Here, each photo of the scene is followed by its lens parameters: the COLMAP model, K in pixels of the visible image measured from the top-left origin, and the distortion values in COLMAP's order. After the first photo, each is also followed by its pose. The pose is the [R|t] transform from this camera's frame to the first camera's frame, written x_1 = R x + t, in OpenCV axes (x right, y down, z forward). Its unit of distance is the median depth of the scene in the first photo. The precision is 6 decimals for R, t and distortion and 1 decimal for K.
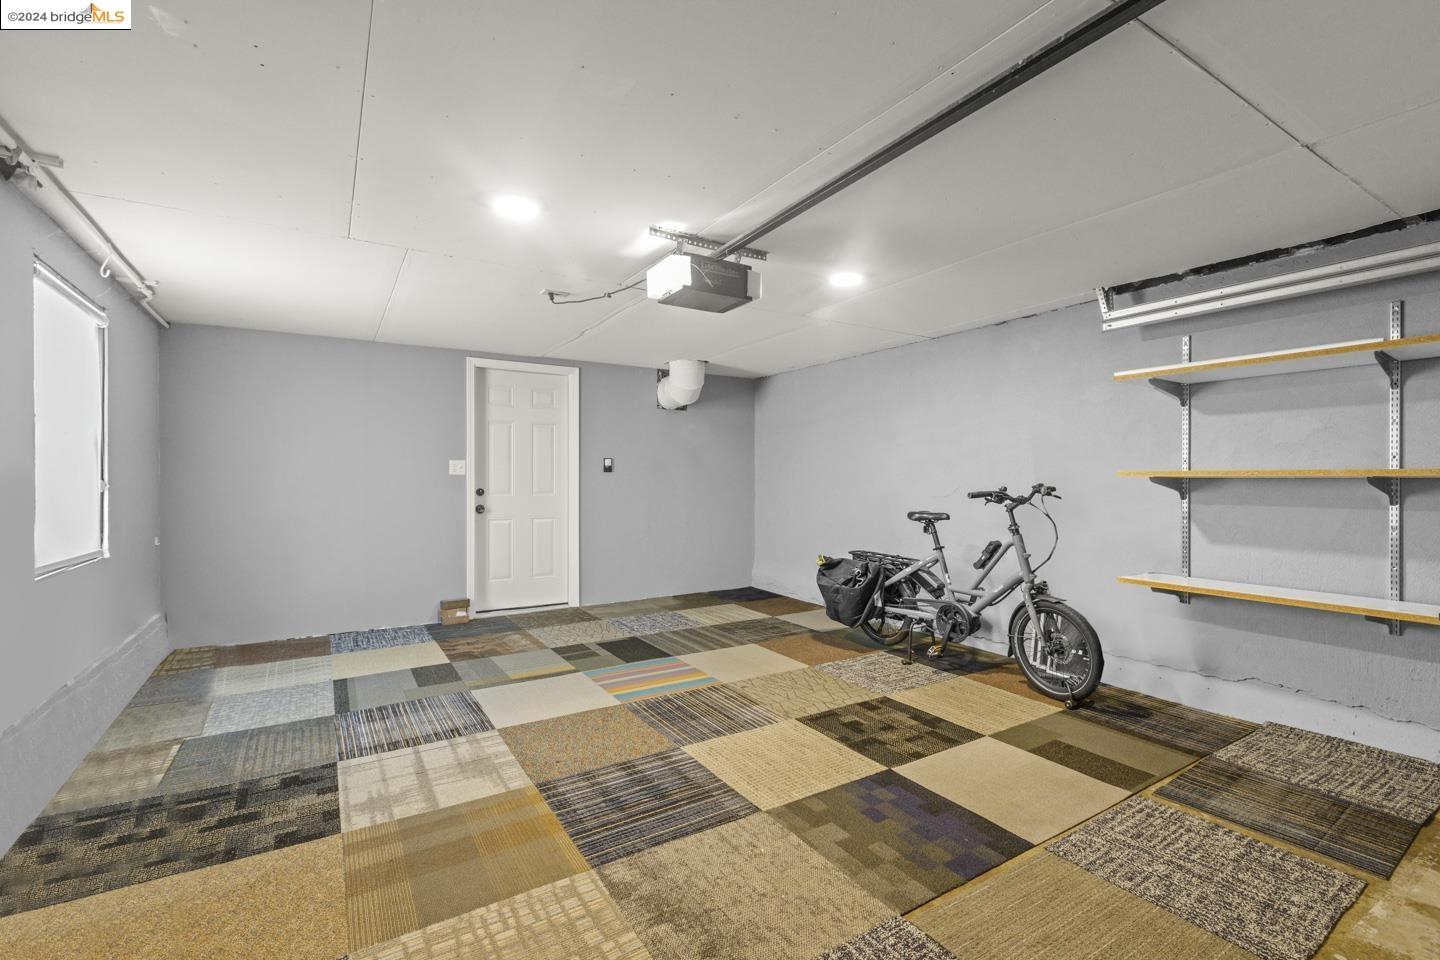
lens RADIAL K [[645.6, 0, 722.9], [0, 645.6, 479.9], [0, 0, 1]] dist [0.001482, 0.000276]
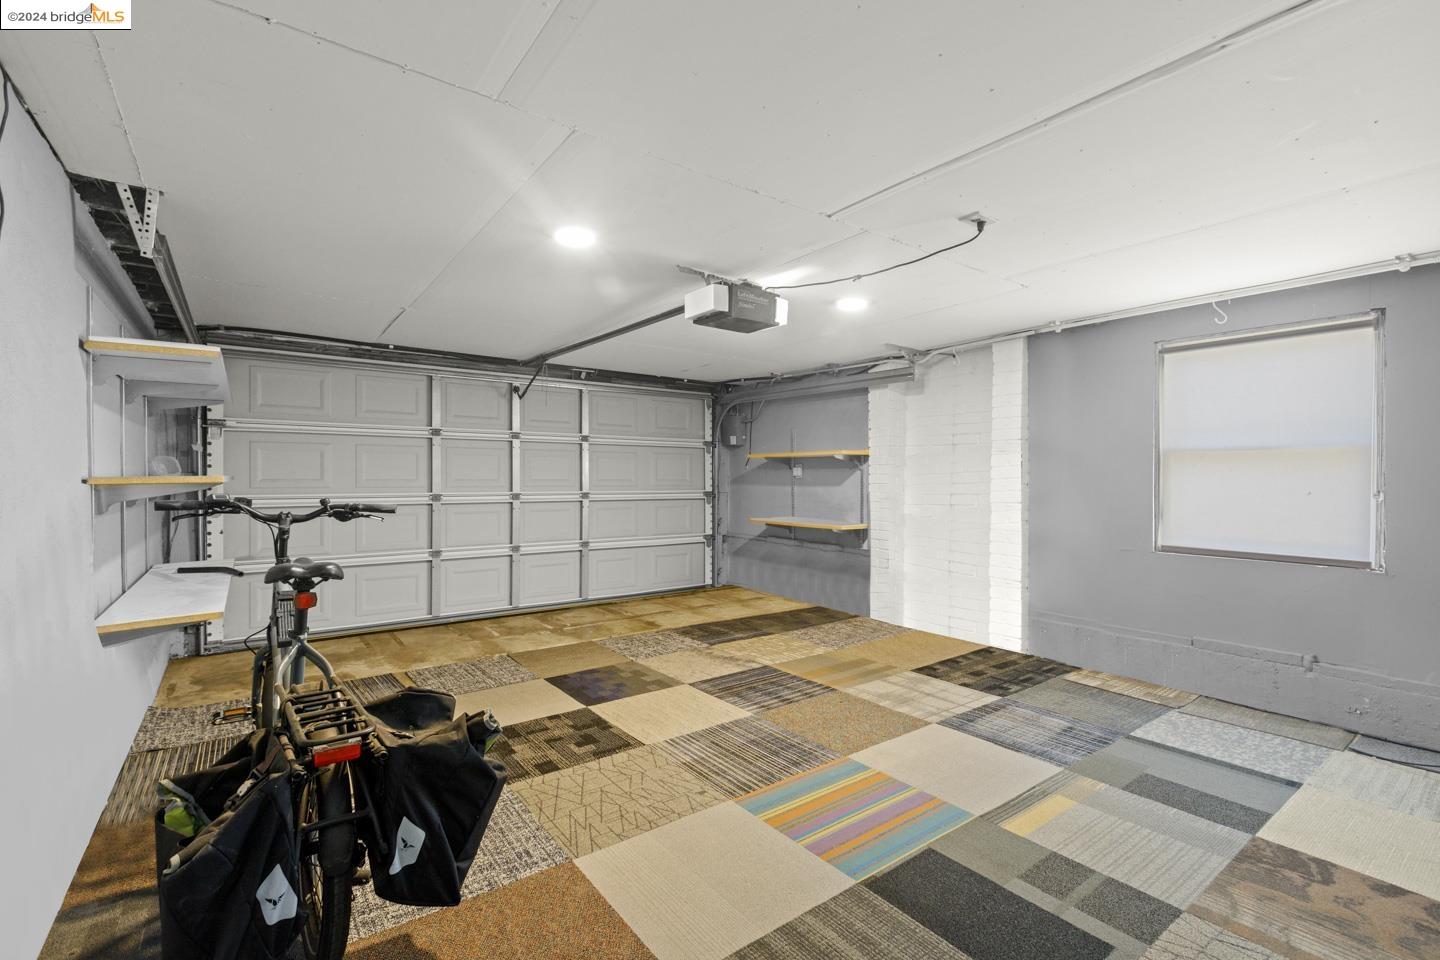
lens RADIAL K [[645.6, 0, 720.3], [0, 645.6, 481.8], [0, 0, 1]] dist [0.001482, 0.000276]
pose [[-0.996992, -0.000917, -0.077500, 0.084105], [-0.001404, 0.999980, 0.006239, -0.015115], [0.077493, 0.006329, -0.996973, 2.134181]]
